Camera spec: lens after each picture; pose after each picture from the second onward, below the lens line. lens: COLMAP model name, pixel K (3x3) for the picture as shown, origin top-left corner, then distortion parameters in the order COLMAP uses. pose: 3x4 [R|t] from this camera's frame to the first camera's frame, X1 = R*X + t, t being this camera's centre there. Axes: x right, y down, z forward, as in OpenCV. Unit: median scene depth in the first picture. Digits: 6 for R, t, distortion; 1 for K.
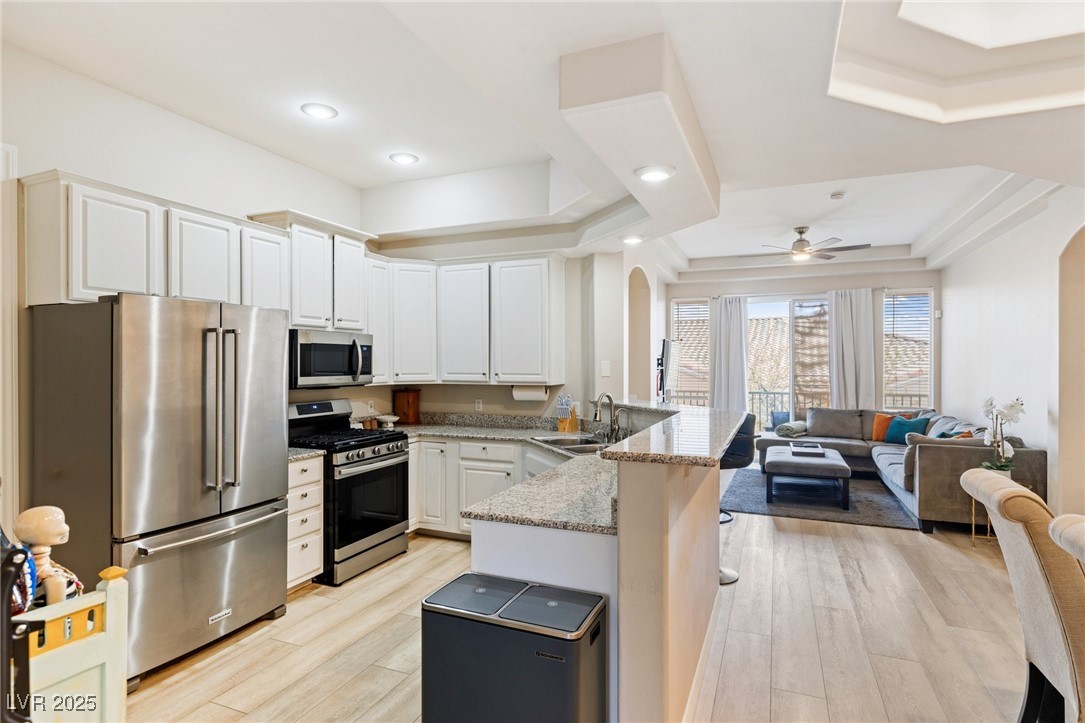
lens RADIAL K [[565.8, 0, 542.5], [0, 565.8, 361.5], [0, 0, 1]] dist [0.001366, 0.000404]
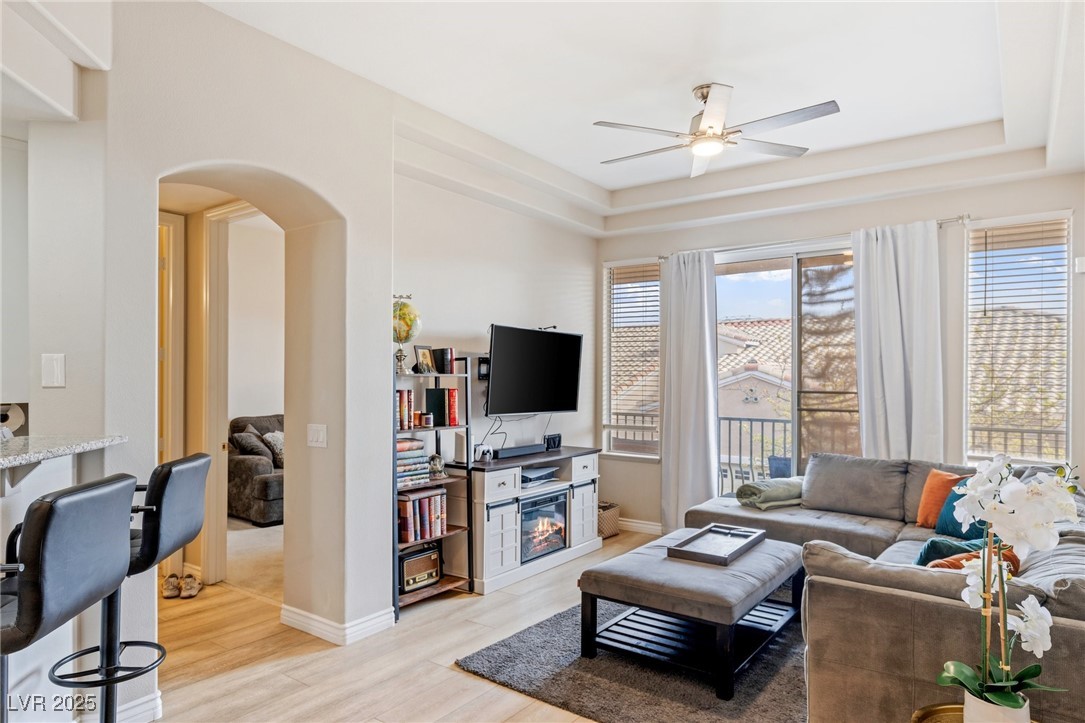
lens RADIAL K [[667.2, 0, 542.0], [0, 667.2, 375.2], [0, 0, 1]] dist [0.000038, -0.000766]
pose [[0.972959, 0.001852, -0.230970, 0.388045], [-0.002083, 0.999998, -0.000754, 0.010207], [0.230968, 0.001214, 0.972961, 0.350485]]
